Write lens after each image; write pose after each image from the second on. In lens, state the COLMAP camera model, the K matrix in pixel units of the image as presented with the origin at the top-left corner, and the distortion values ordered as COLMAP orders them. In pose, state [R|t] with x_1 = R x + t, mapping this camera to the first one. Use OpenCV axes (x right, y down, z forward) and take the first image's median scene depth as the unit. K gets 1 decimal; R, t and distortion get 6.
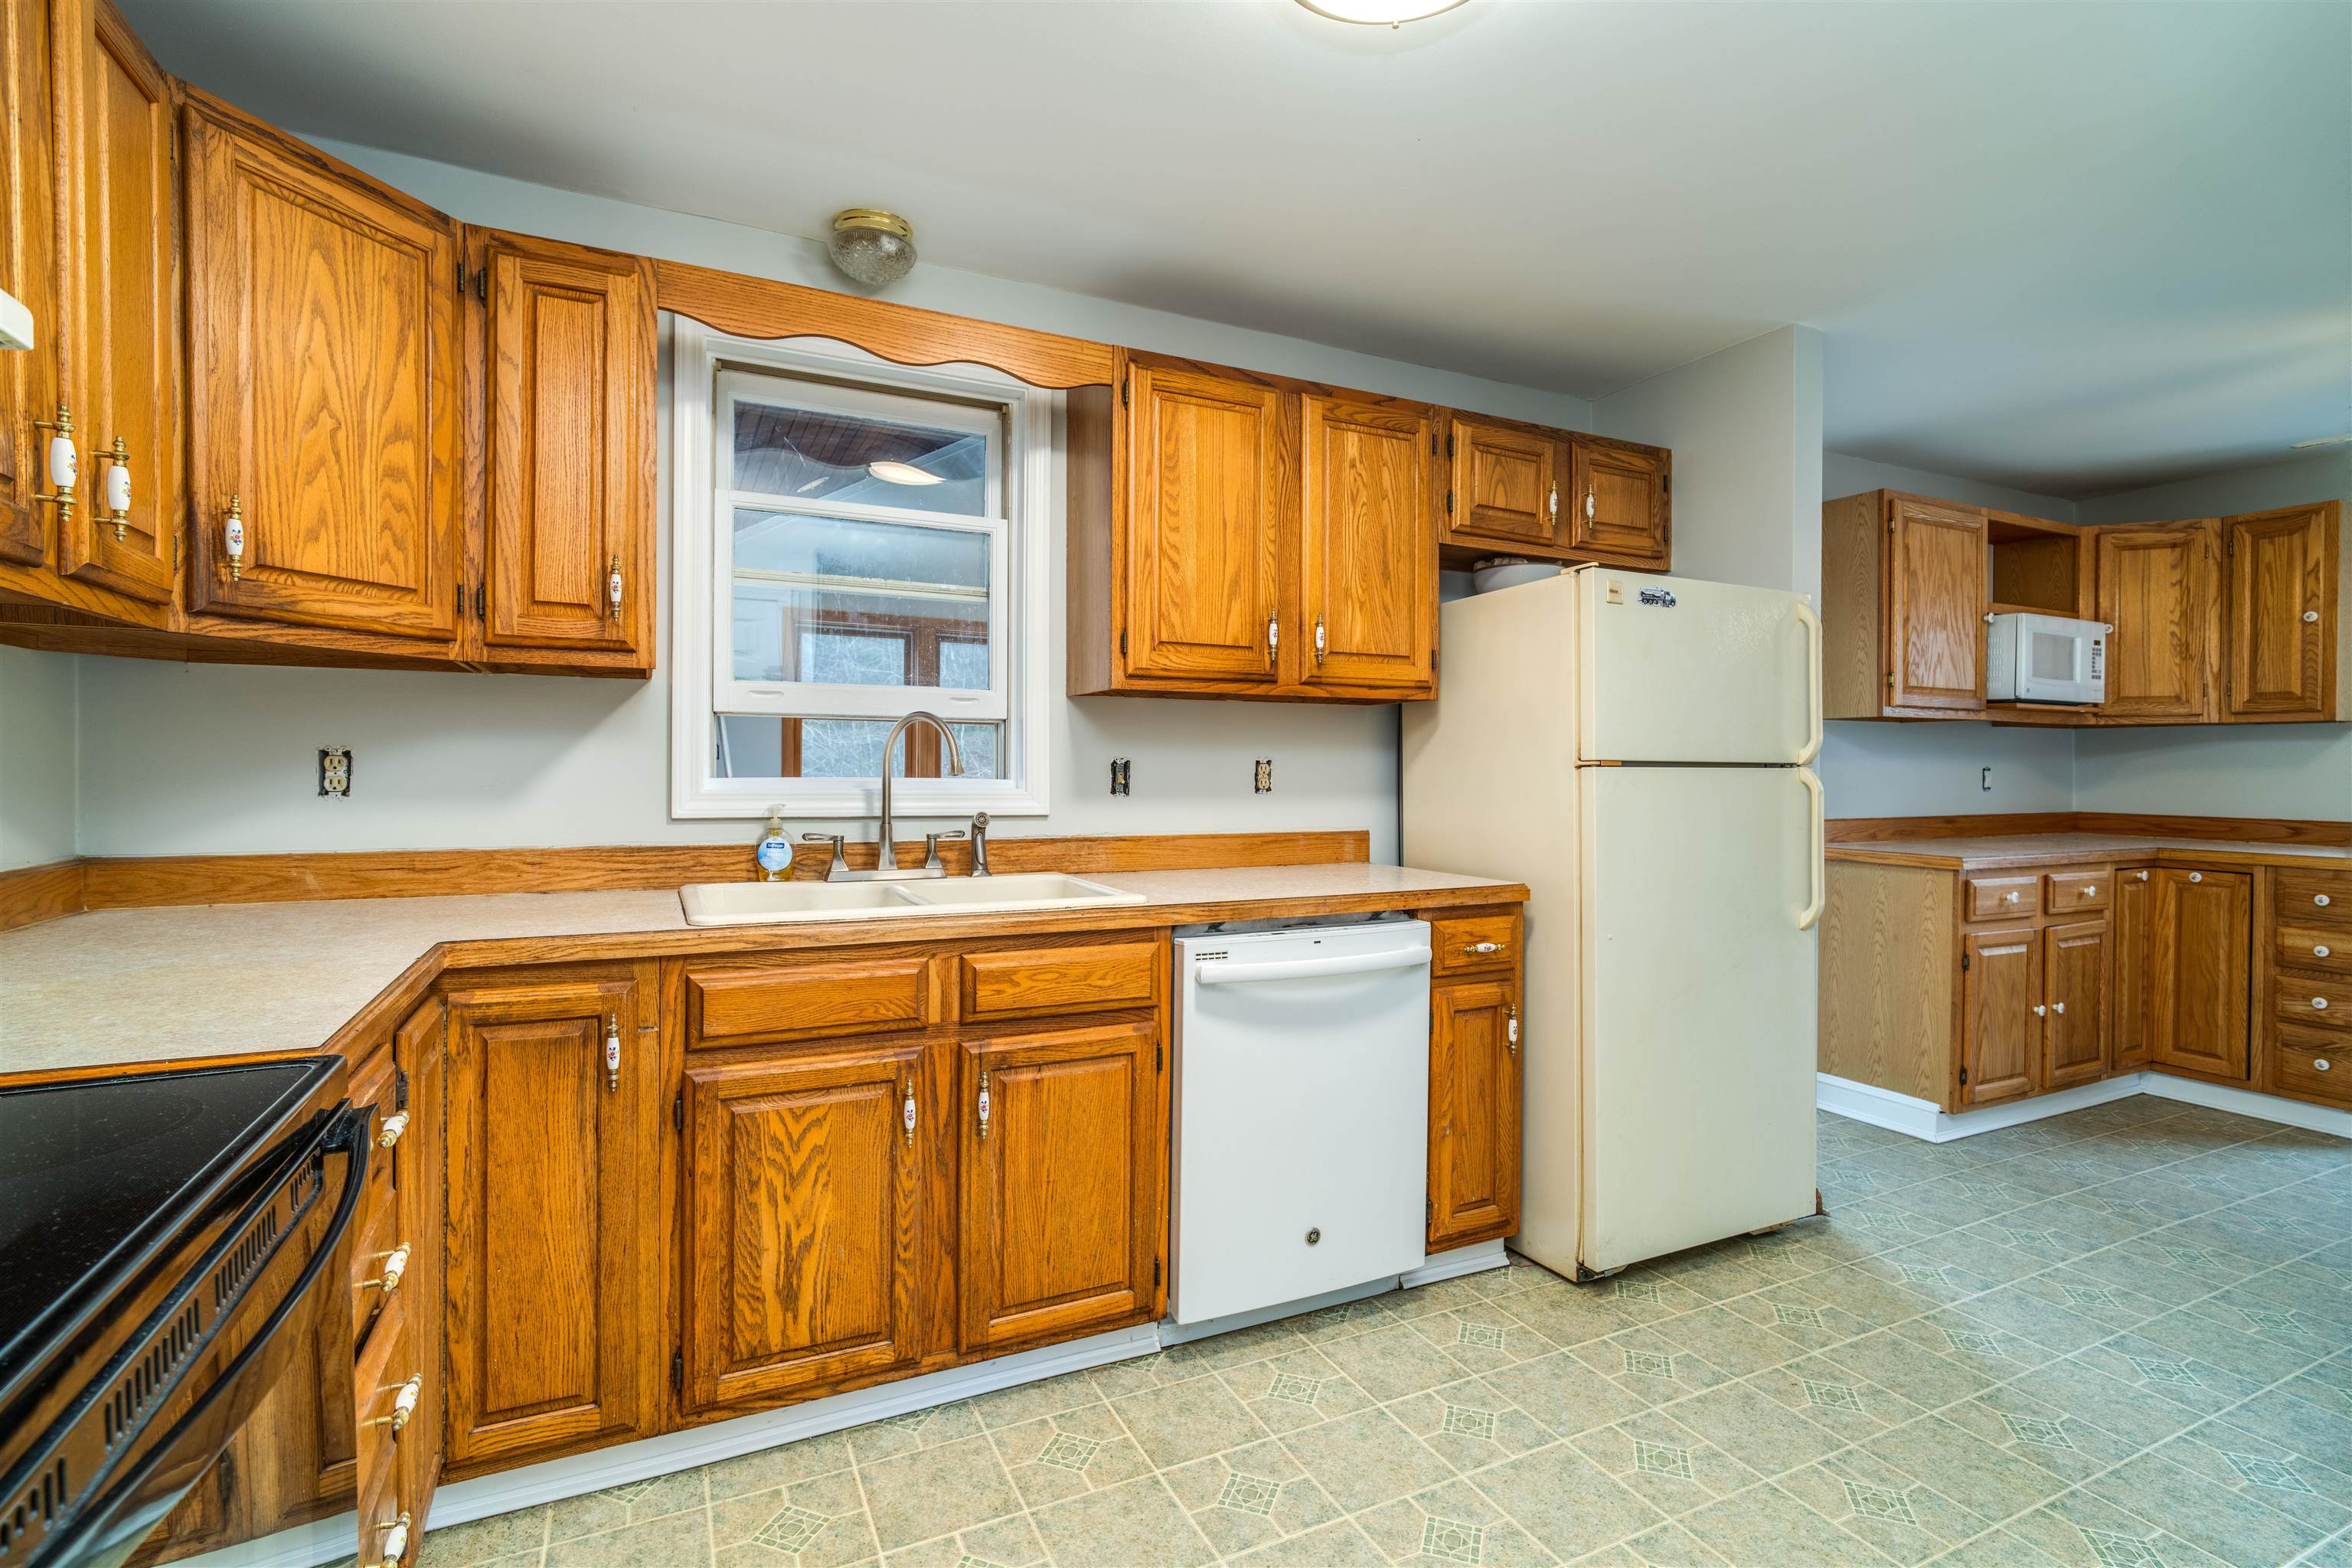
lens RADIAL K [[1099.1, 0, 1182.7], [0, 1099.1, 780.1], [0, 0, 1]] dist [-0.022101, 0.011032]
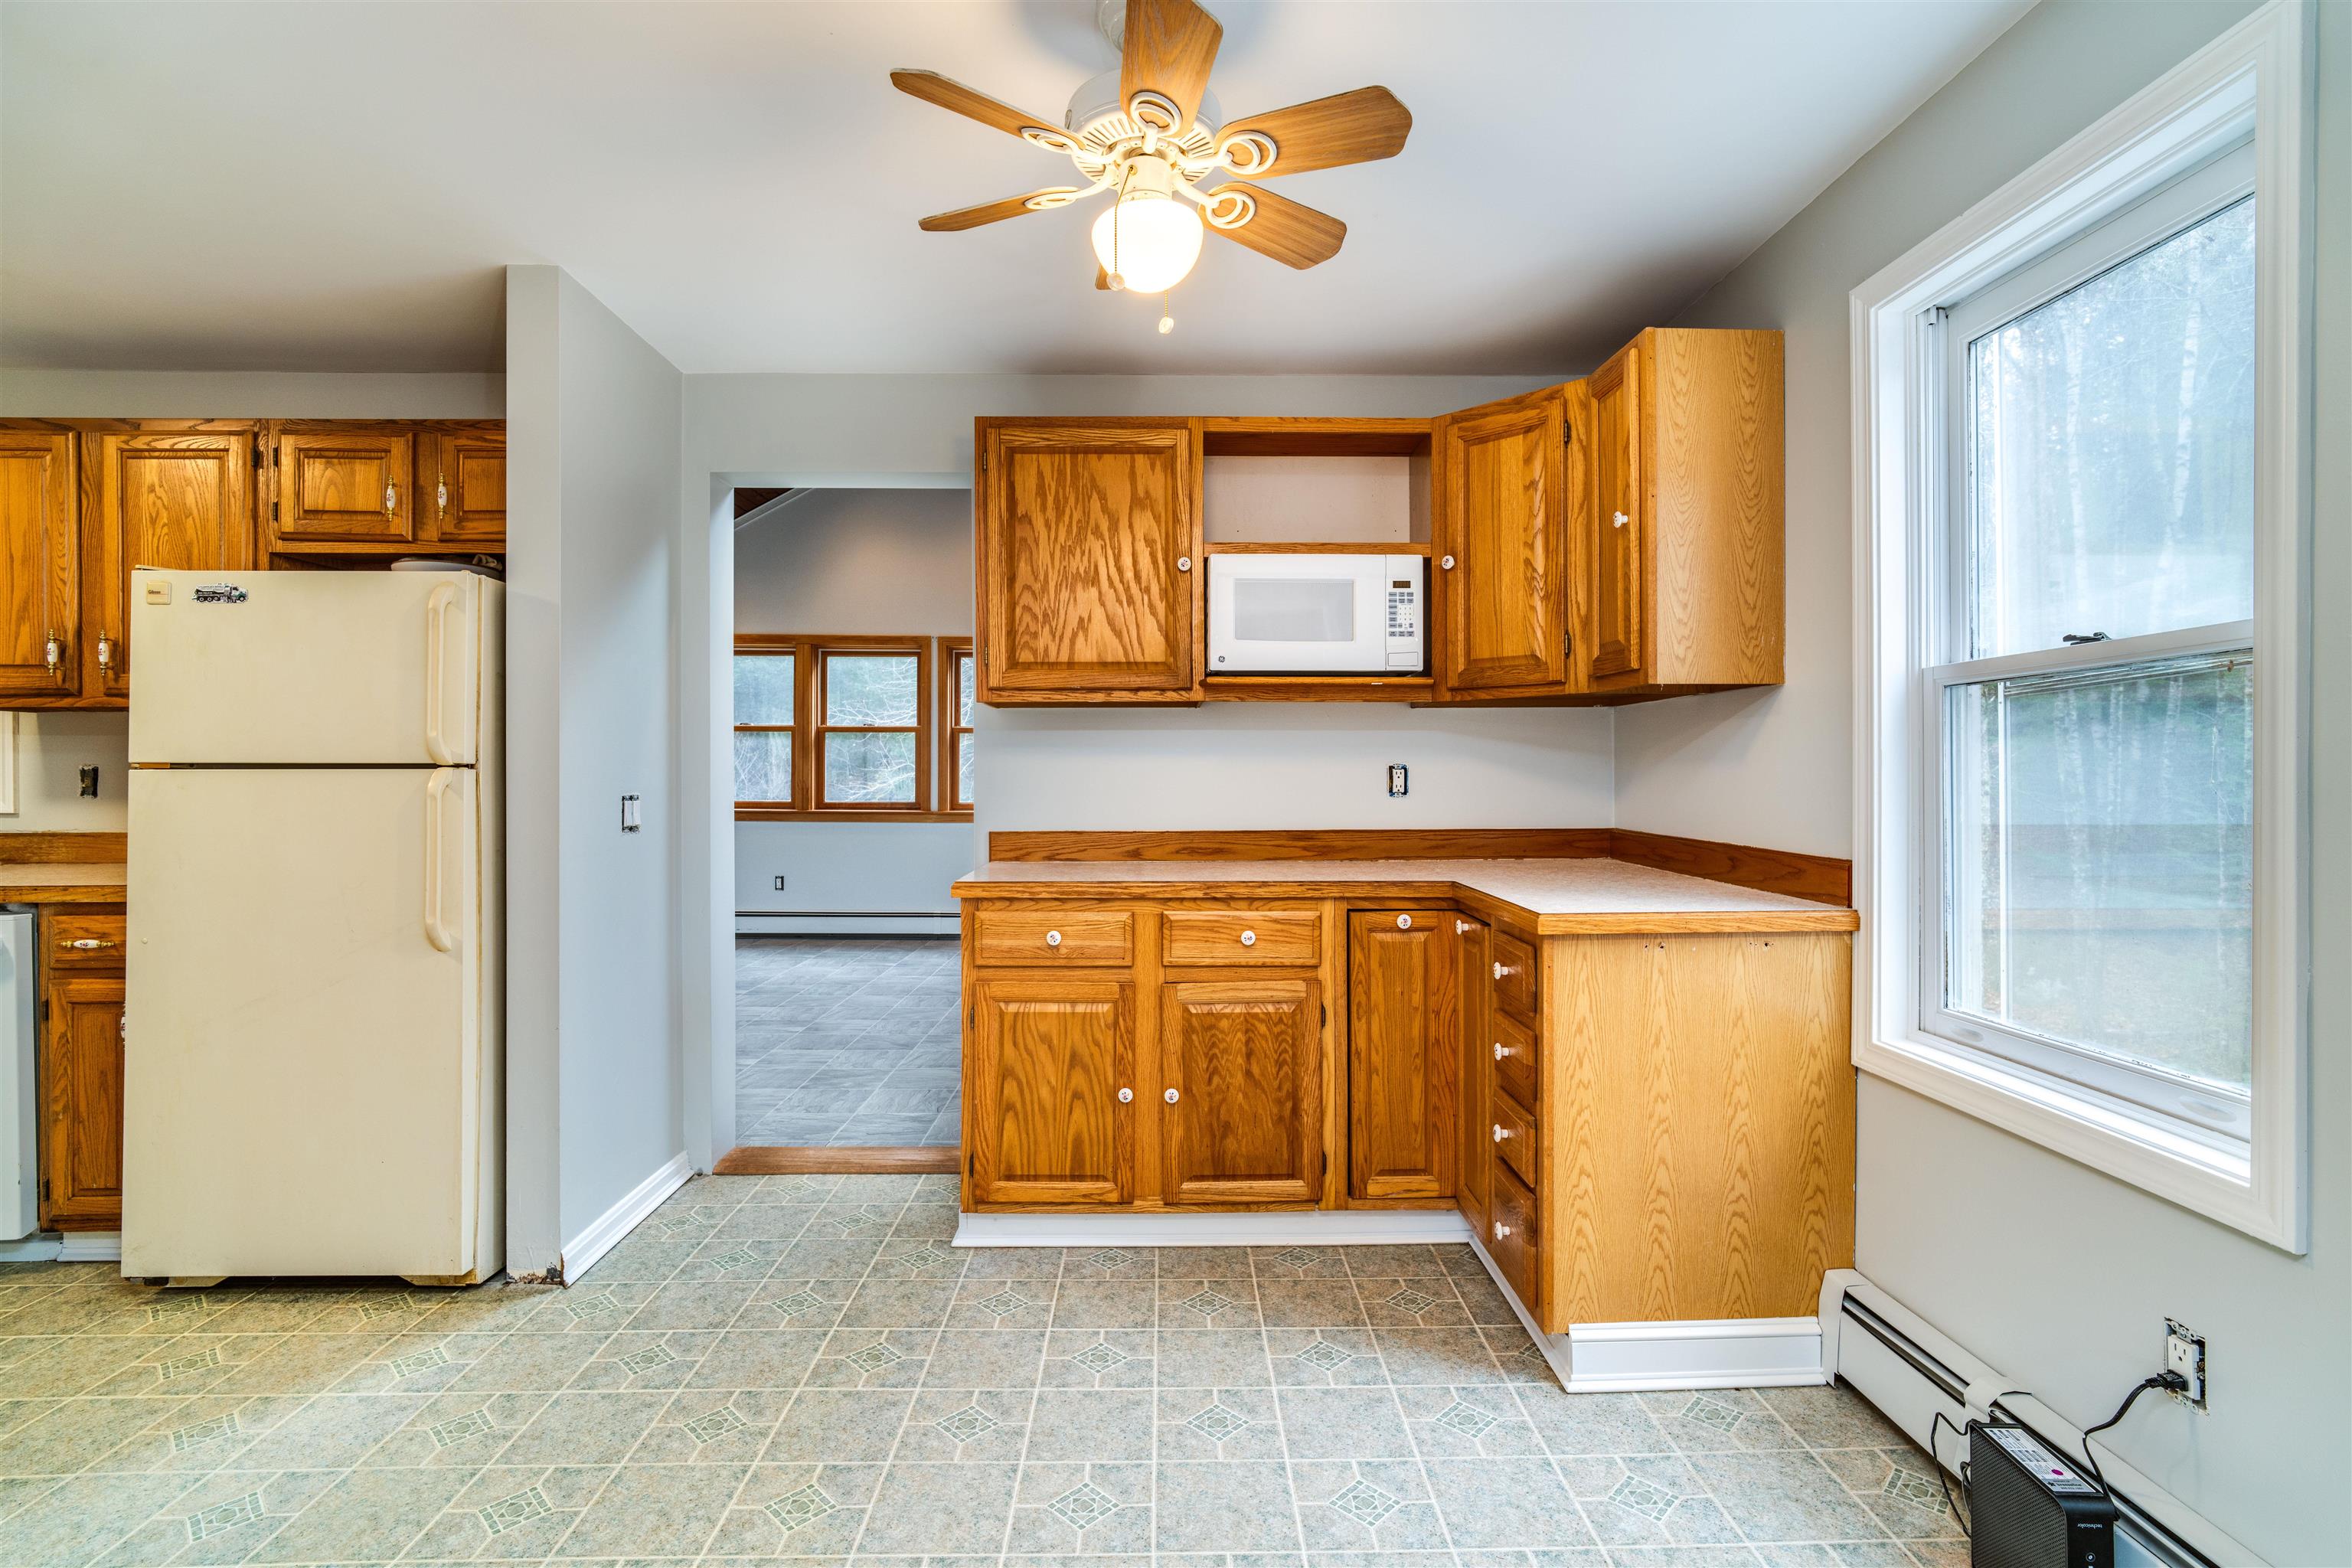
lens RADIAL K [[1120.9, 0, 1201.3], [0, 1120.9, 779.2], [0, 0, 1]] dist [-0.018687, 0.011270]
pose [[0.905700, -0.004121, -0.423900, 1.462144], [0.001153, 0.999973, -0.007257, 0.004832], [0.423918, 0.006084, 0.905680, 0.426249]]
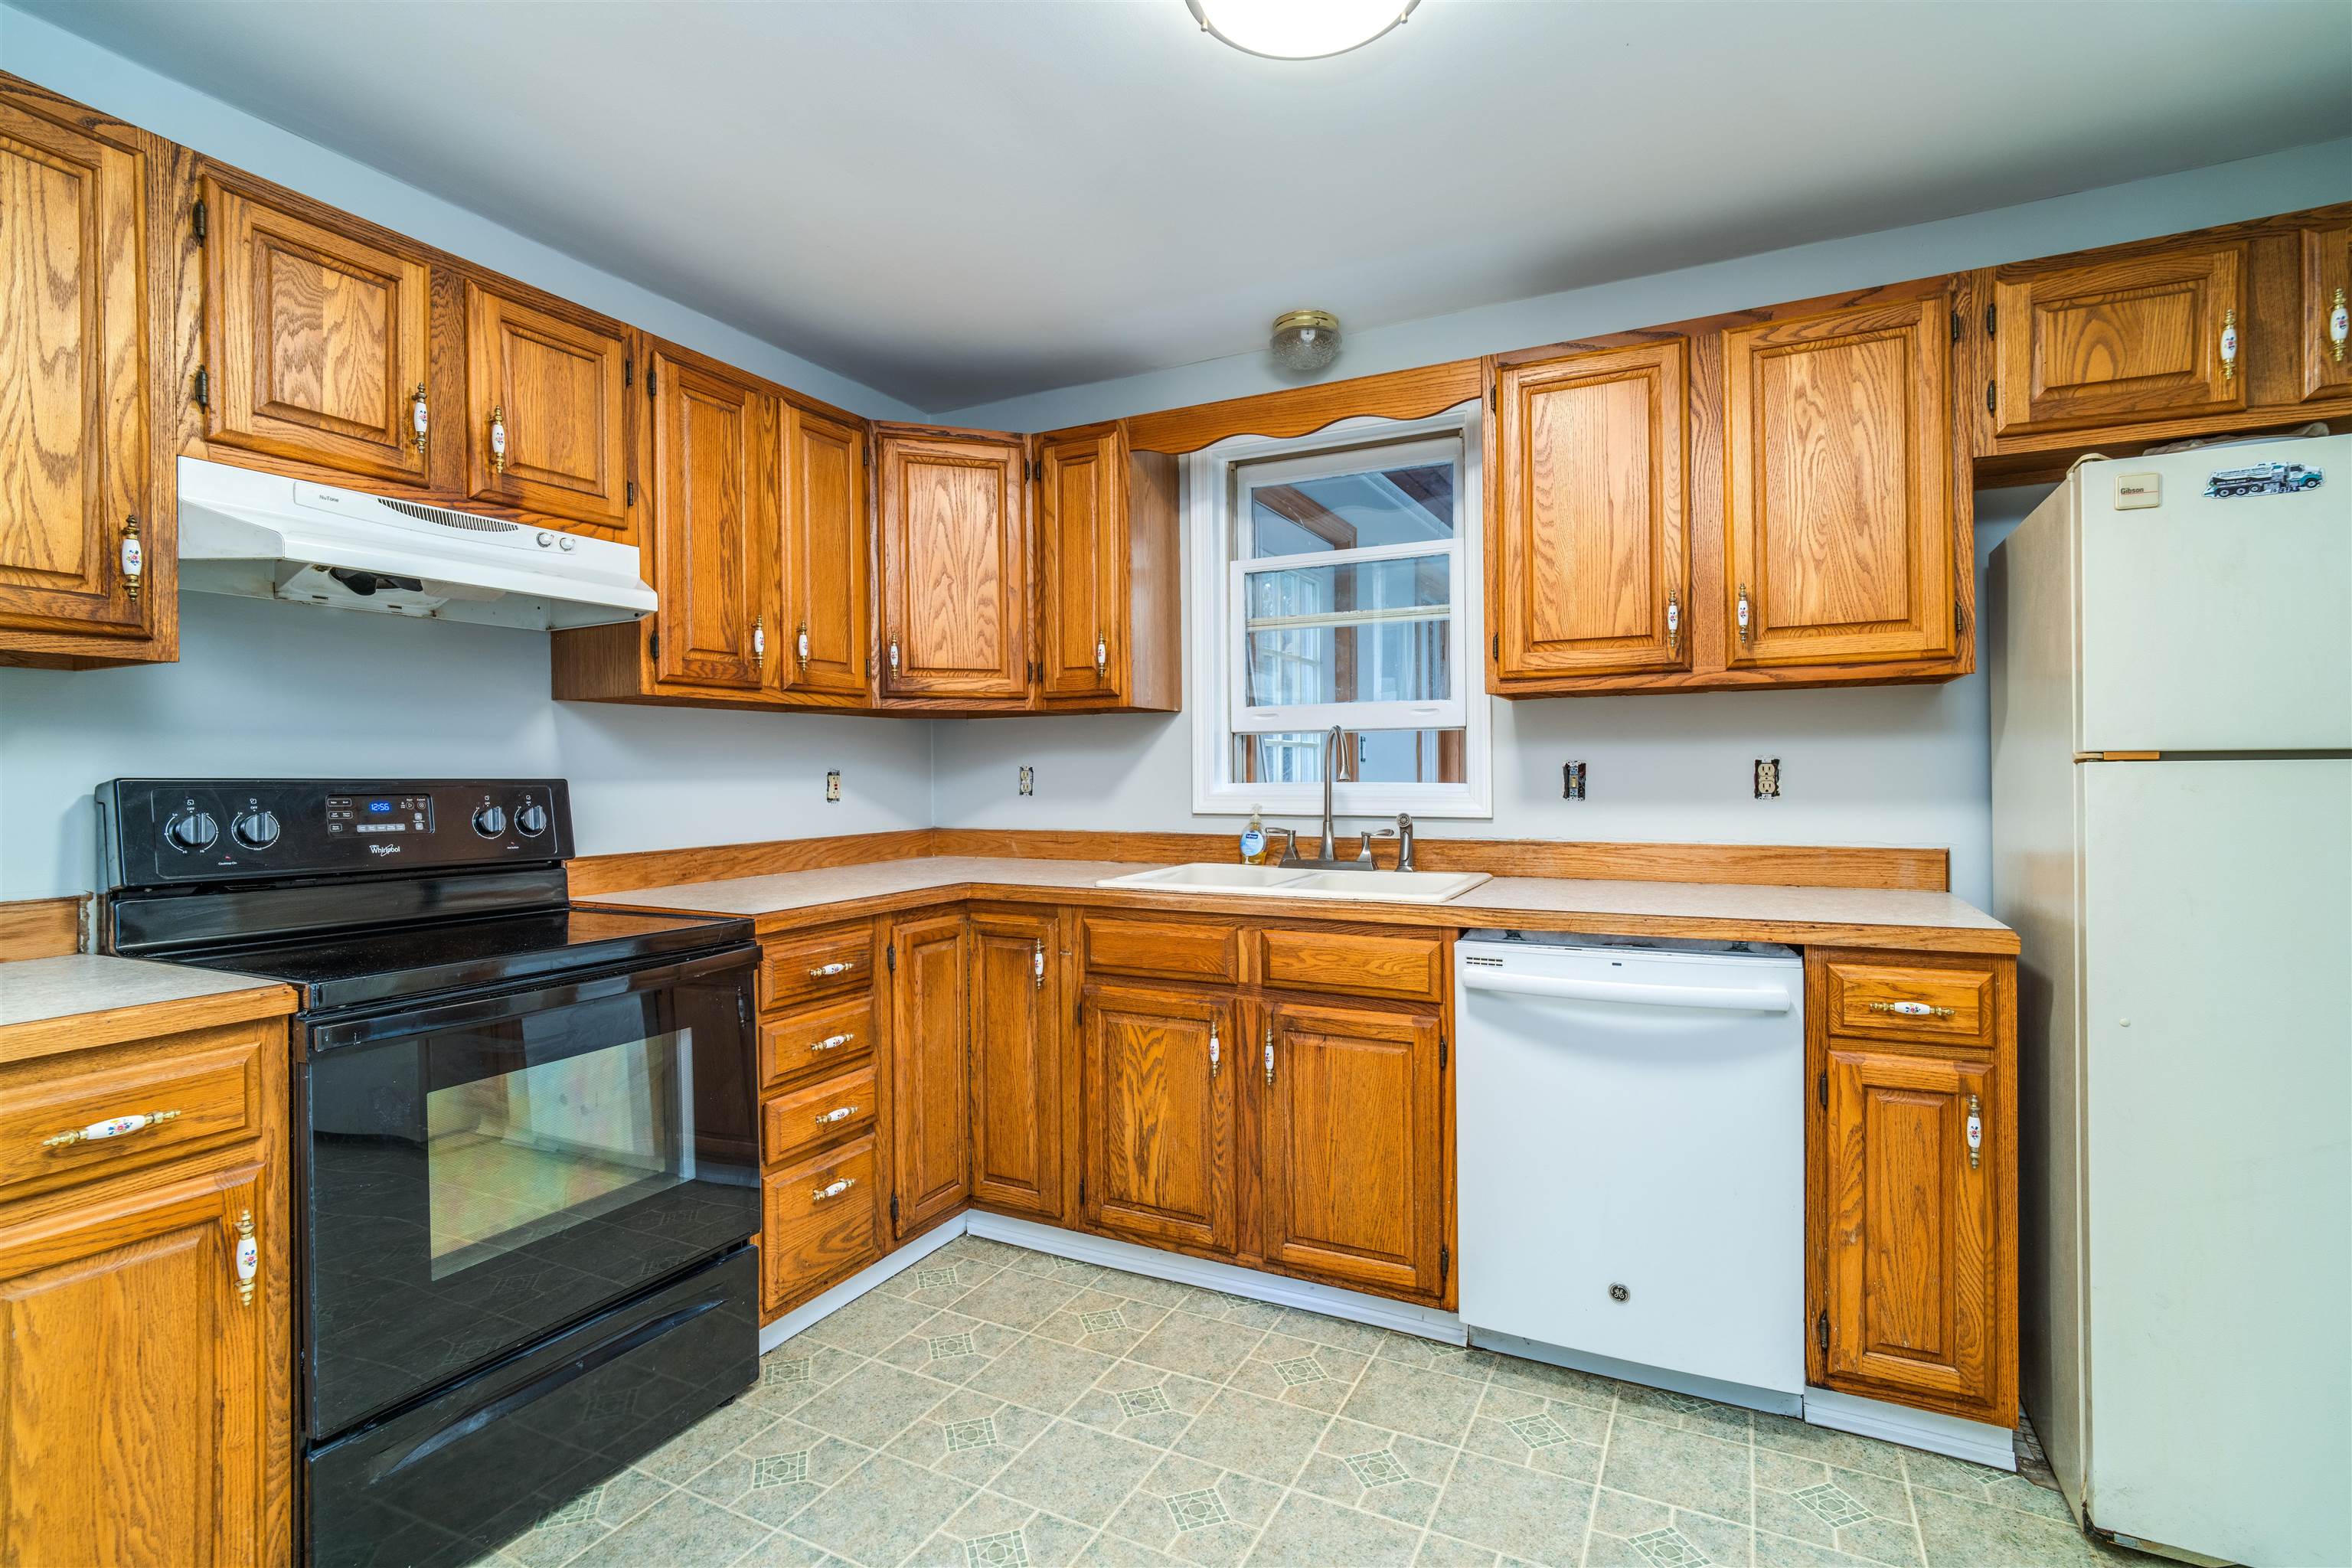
lens RADIAL K [[1099.1, 0, 1182.7], [0, 1099.1, 780.1], [0, 0, 1]] dist [-0.022101, 0.011032]
pose [[0.602174, -0.005917, -0.798343, 0.493929], [0.003674, 0.999982, -0.004640, 0.000257], [0.798356, -0.000139, 0.602186, 0.140960]]
